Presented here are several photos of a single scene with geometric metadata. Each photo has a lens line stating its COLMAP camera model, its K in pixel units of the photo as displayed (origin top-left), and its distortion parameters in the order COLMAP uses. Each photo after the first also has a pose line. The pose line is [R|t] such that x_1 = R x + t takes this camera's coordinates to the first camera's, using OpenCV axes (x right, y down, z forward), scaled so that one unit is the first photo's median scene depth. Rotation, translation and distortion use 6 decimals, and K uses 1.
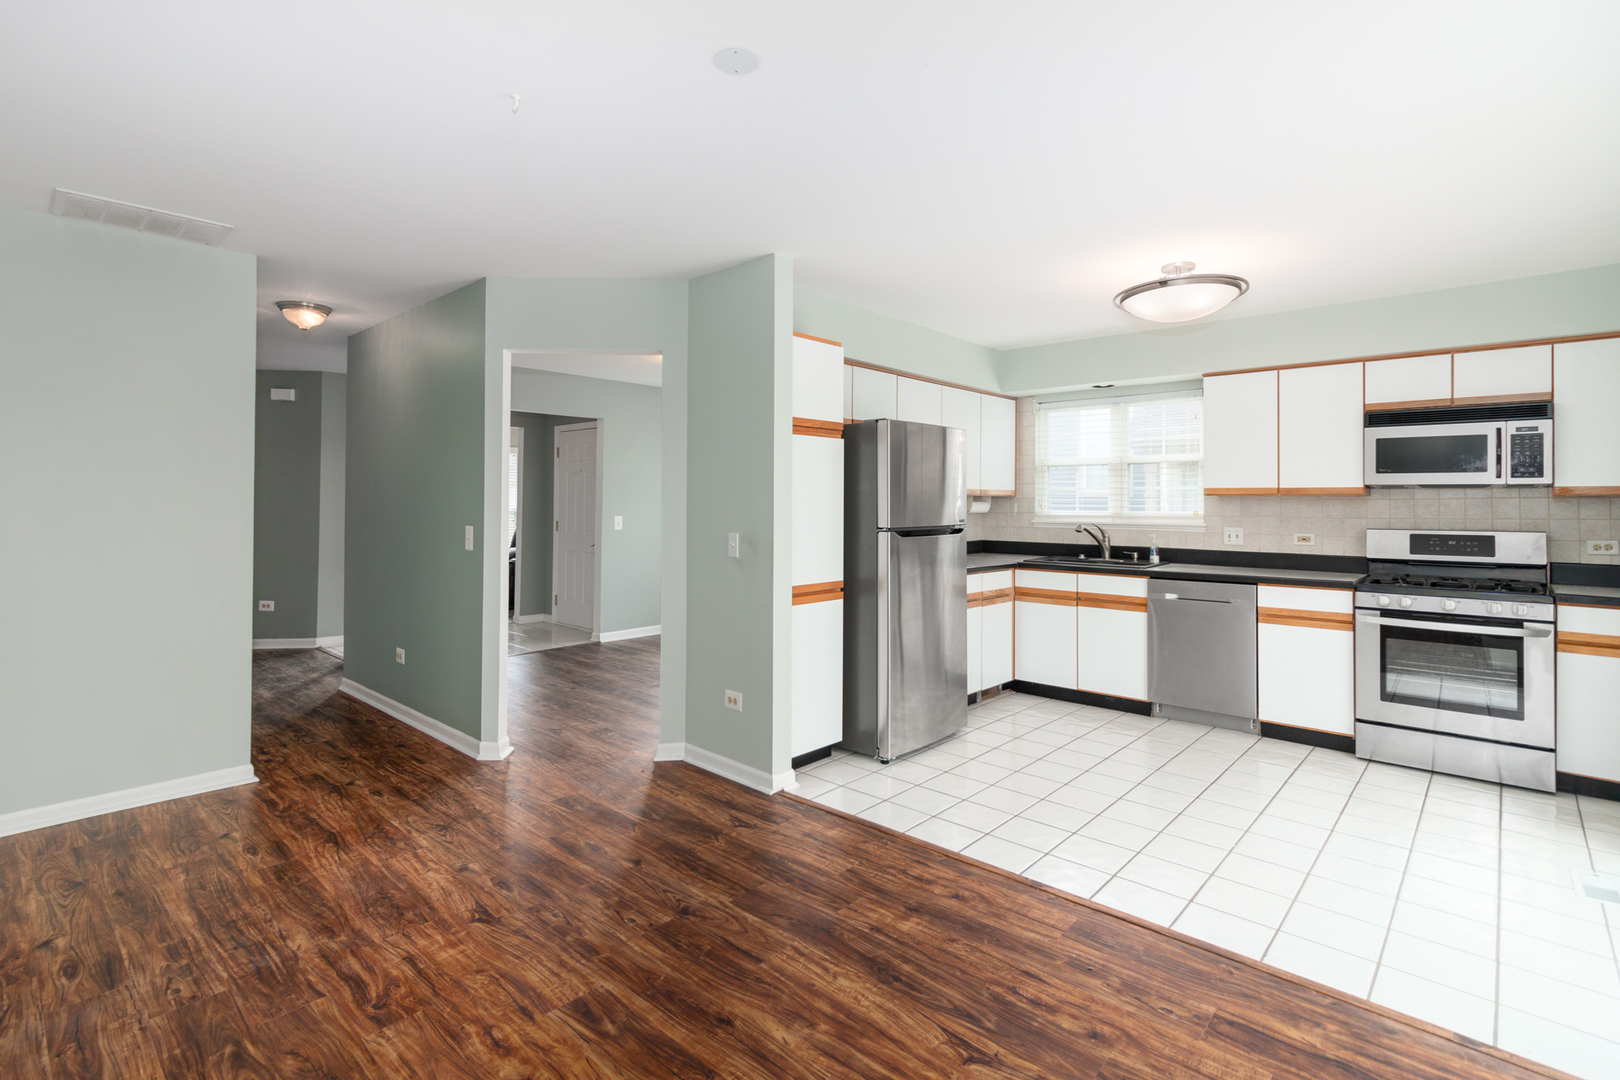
lens RADIAL K [[838.6, 0, 848.5], [0, 838.6, 484.7], [0, 0, 1]] dist [-0.004117, 0.007125]
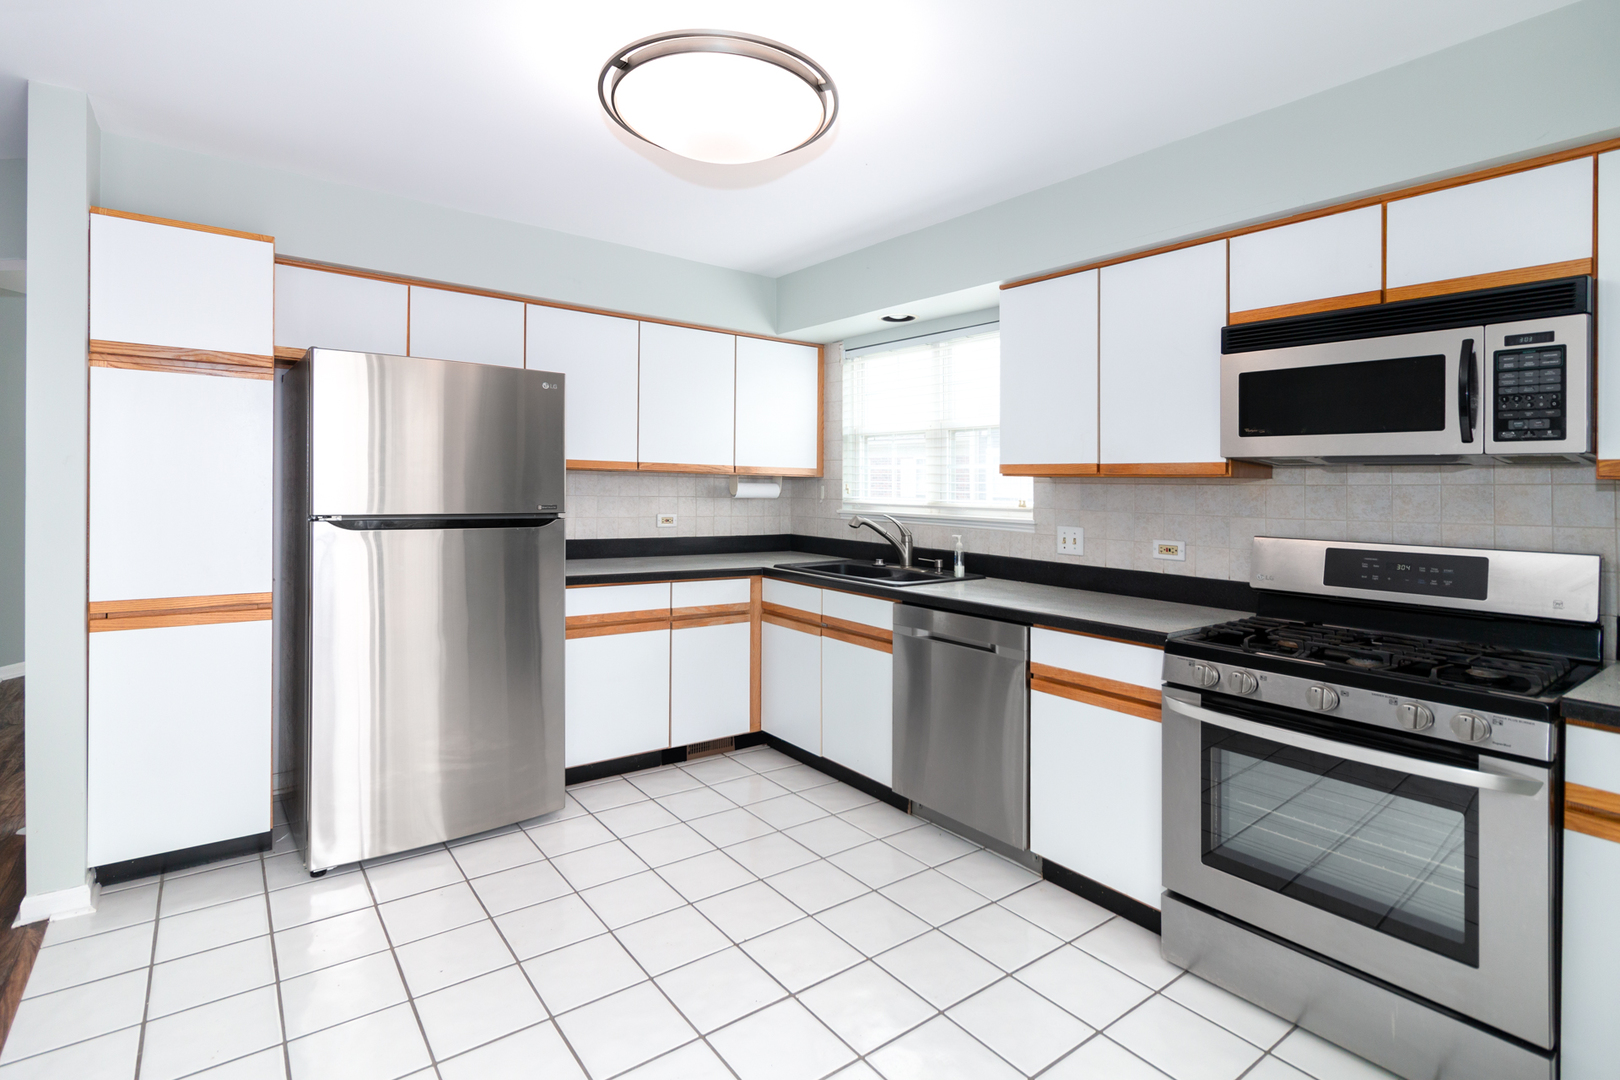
lens RADIAL K [[739.6, 0, 887.8], [0, 739.6, 474.6], [0, 0, 1]] dist [0.003732, -0.001137]
pose [[0.971927, 0.009836, -0.235075, 0.513741], [-0.009785, 0.999951, 0.001382, 0.012870], [0.235077, 0.000957, 0.971976, 0.468632]]
